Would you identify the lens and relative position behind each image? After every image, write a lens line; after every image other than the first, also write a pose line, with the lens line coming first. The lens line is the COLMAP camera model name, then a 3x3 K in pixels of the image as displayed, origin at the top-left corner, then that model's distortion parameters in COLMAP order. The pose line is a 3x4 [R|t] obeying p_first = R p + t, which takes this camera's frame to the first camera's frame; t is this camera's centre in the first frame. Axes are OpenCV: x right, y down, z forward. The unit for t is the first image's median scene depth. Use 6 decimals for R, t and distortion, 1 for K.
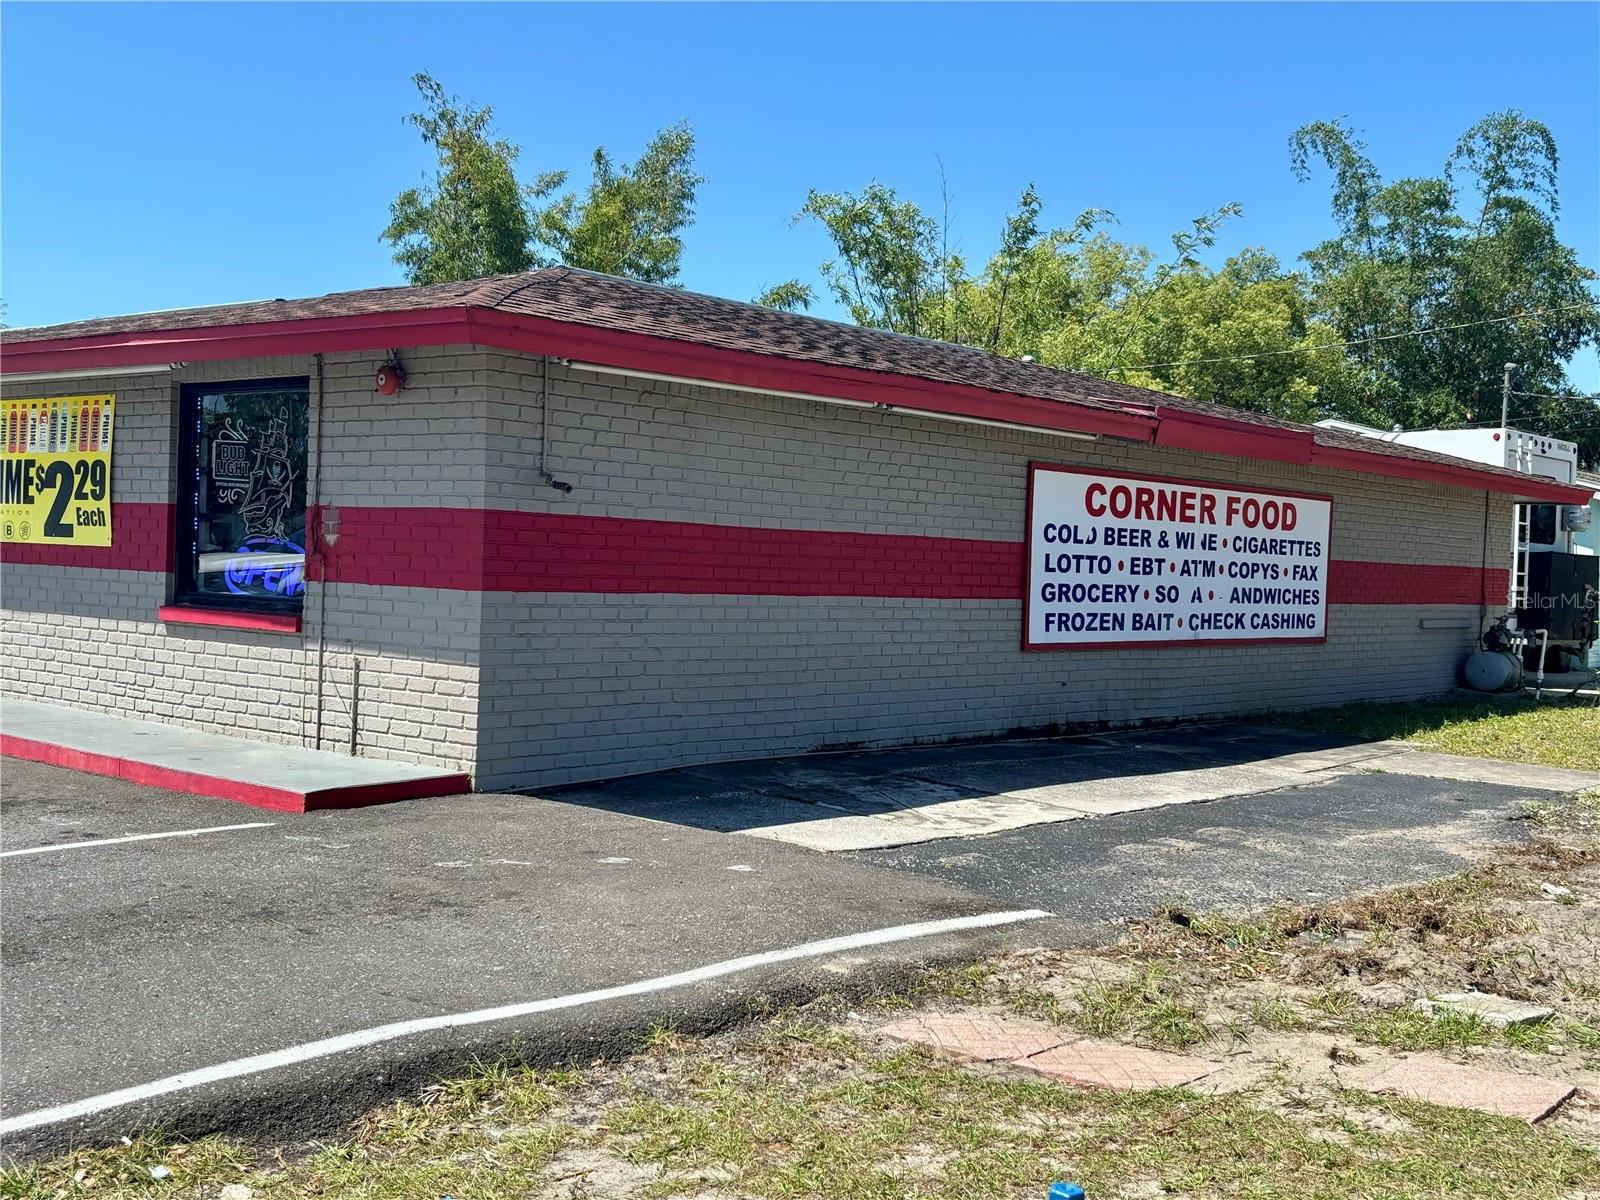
lens RADIAL K [[1768.3, 0, 822.0], [0, 1768.3, 596.6], [0, 0, 1]] dist [0.173217, -0.427700]
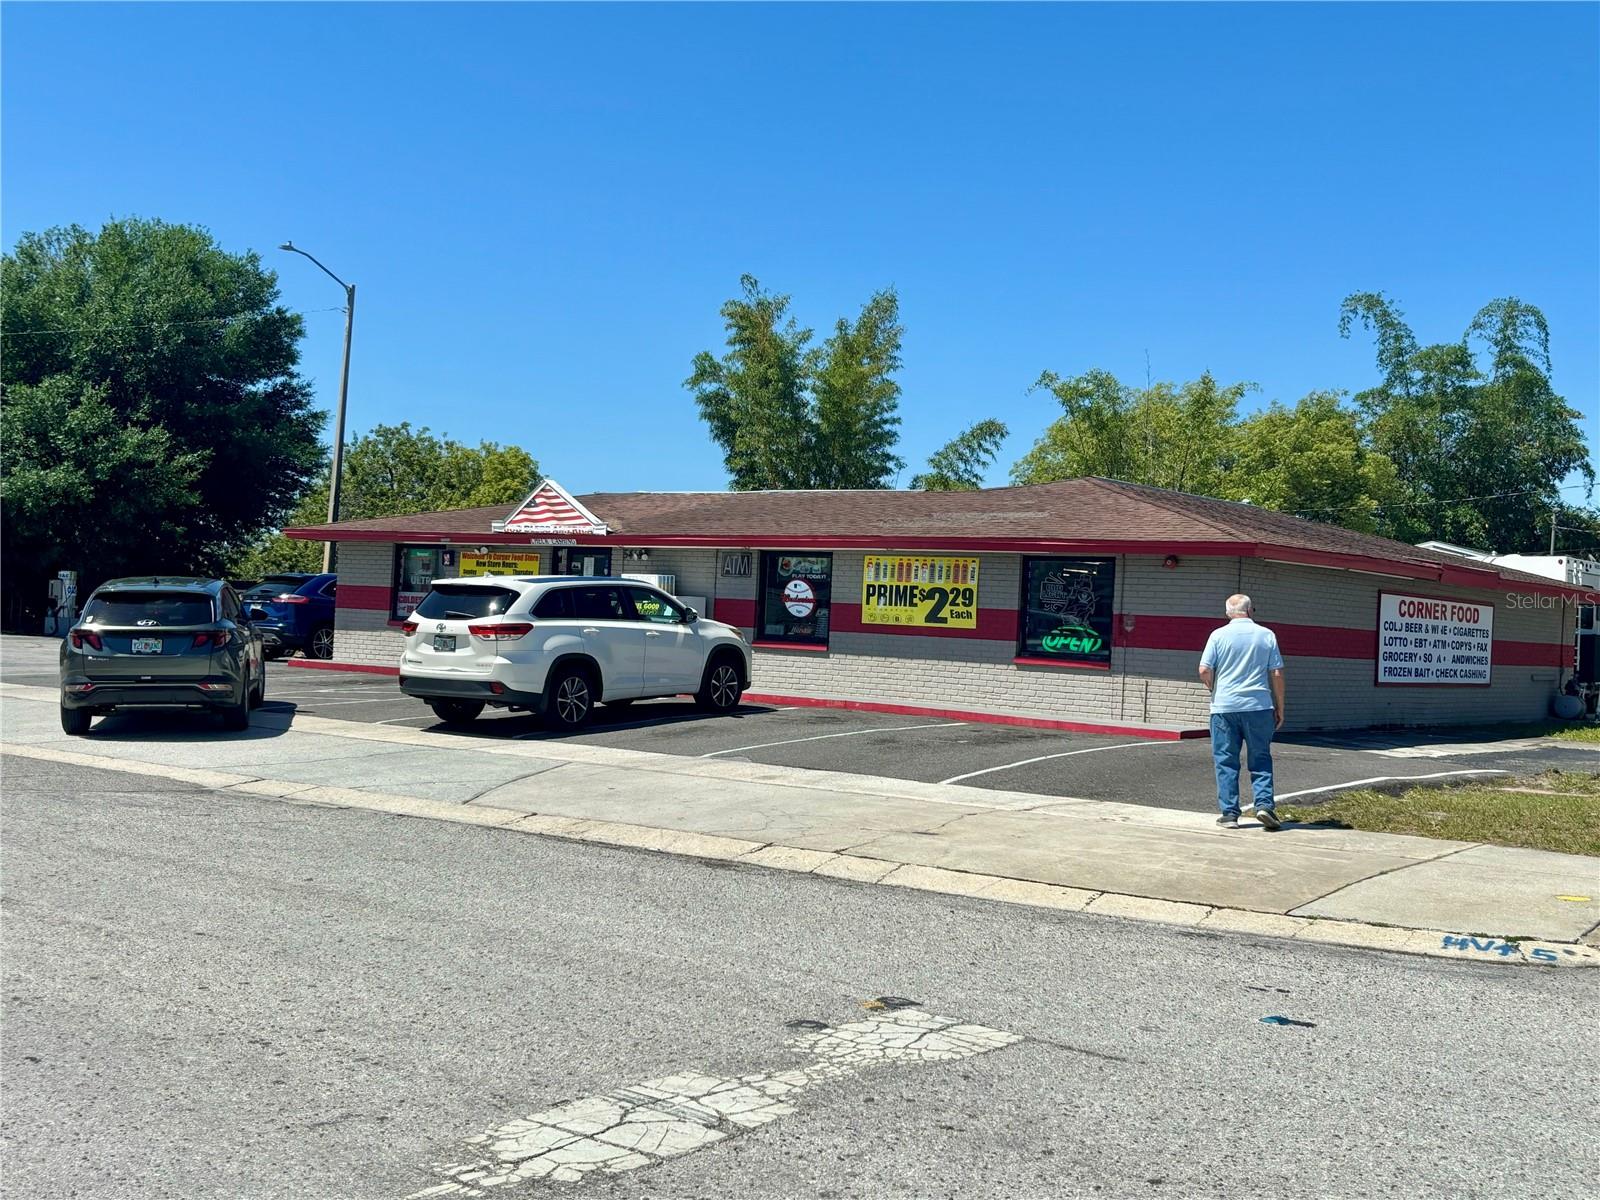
lens RADIAL K [[1768.3, 0, 822.0], [0, 1768.3, 596.6], [0, 0, 1]] dist [0.173217, -0.427700]
pose [[0.999260, 0.014234, 0.035721, -0.558920], [-0.013037, 0.999353, -0.033528, 0.006217], [-0.036175, 0.033038, 0.998799, -0.944500]]
